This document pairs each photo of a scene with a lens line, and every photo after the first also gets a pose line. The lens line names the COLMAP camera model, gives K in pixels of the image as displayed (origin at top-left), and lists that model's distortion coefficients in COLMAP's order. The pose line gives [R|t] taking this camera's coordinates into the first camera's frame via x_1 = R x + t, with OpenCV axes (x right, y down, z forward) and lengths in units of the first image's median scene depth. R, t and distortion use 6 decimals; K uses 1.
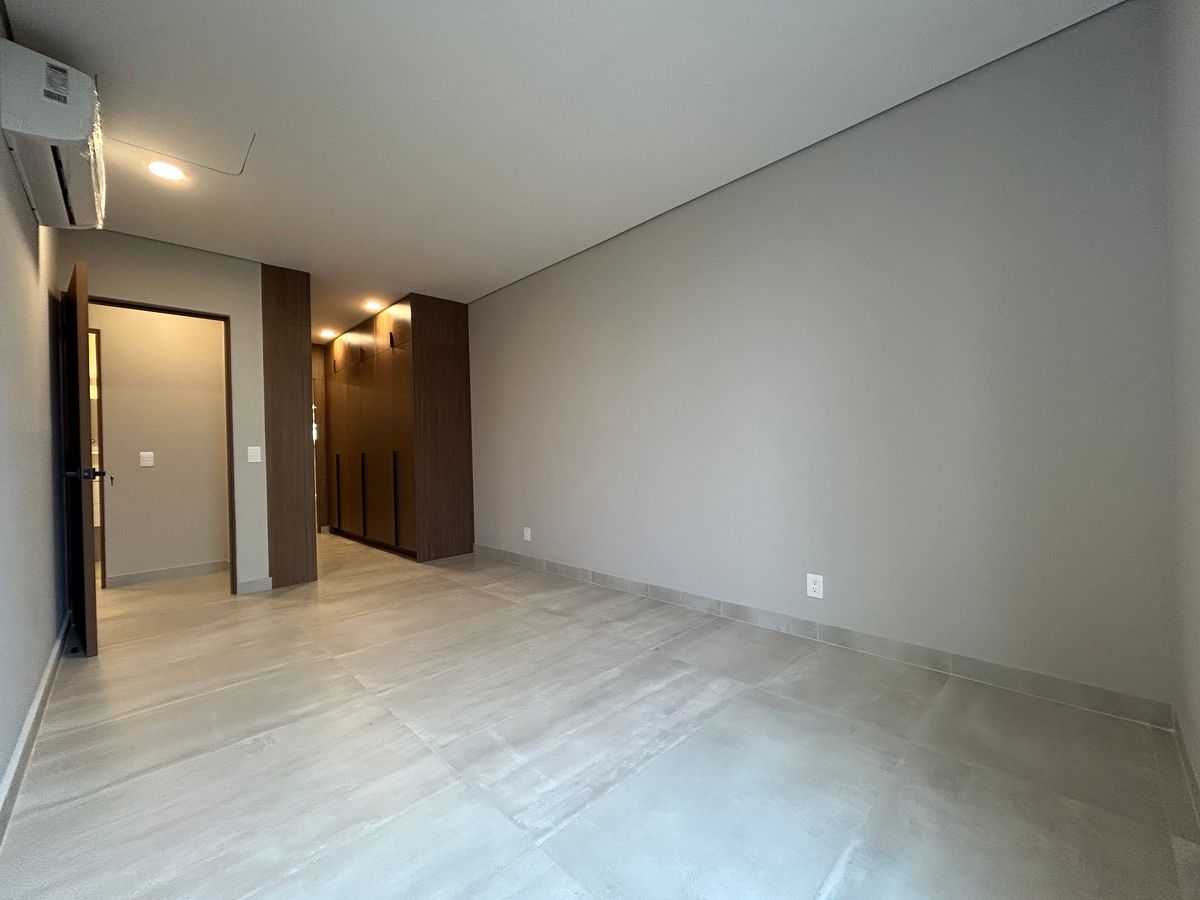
lens RADIAL K [[489.9, 0, 600.0], [0, 489.9, 450.0], [0, 0, 1]] dist [0.000462, 0.001067]
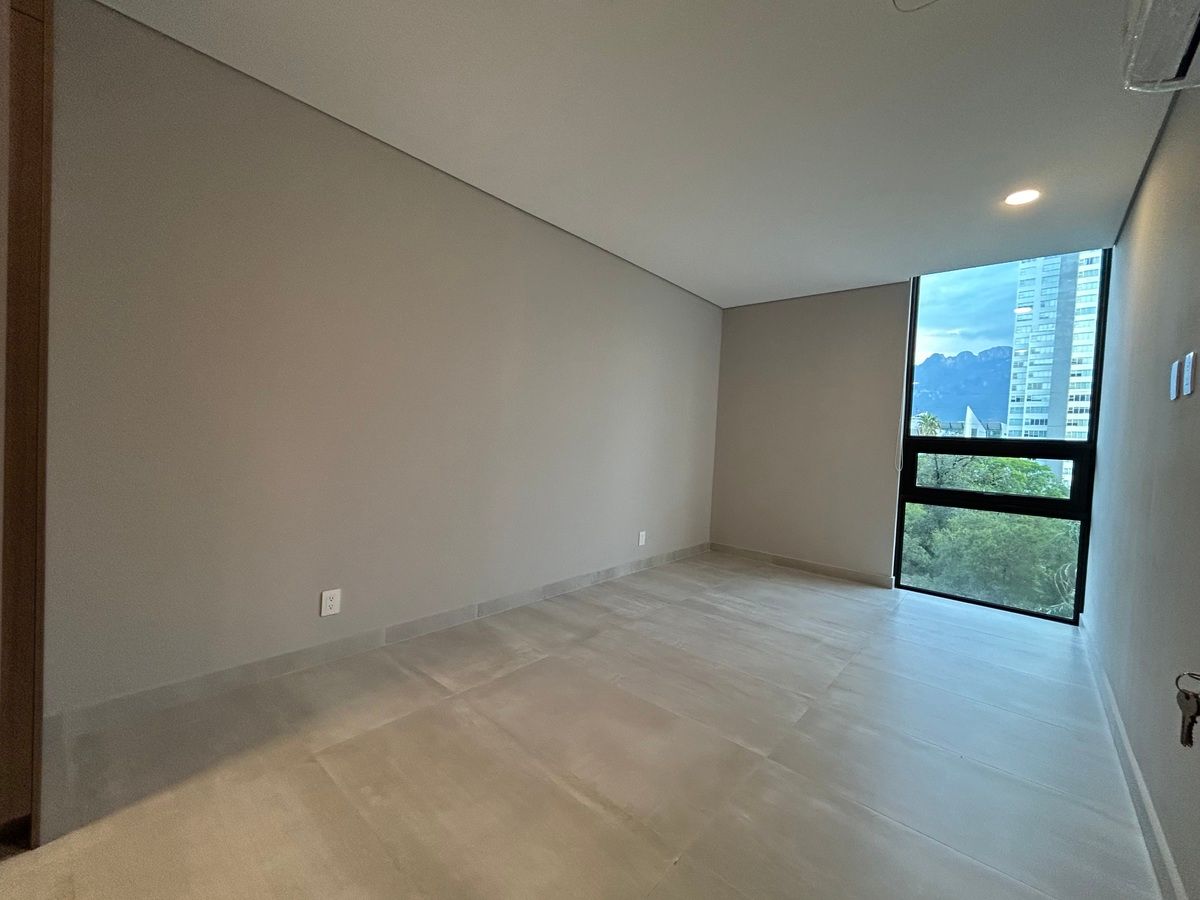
lens RADIAL K [[489.9, 0, 600.0], [0, 489.9, 450.0], [0, 0, 1]] dist [0.000462, 0.001067]
pose [[-0.080633, -0.005882, 0.996726, -1.309101], [-0.049890, 0.998753, 0.001858, -0.021868], [-0.995494, -0.049577, -0.080826, 1.391979]]
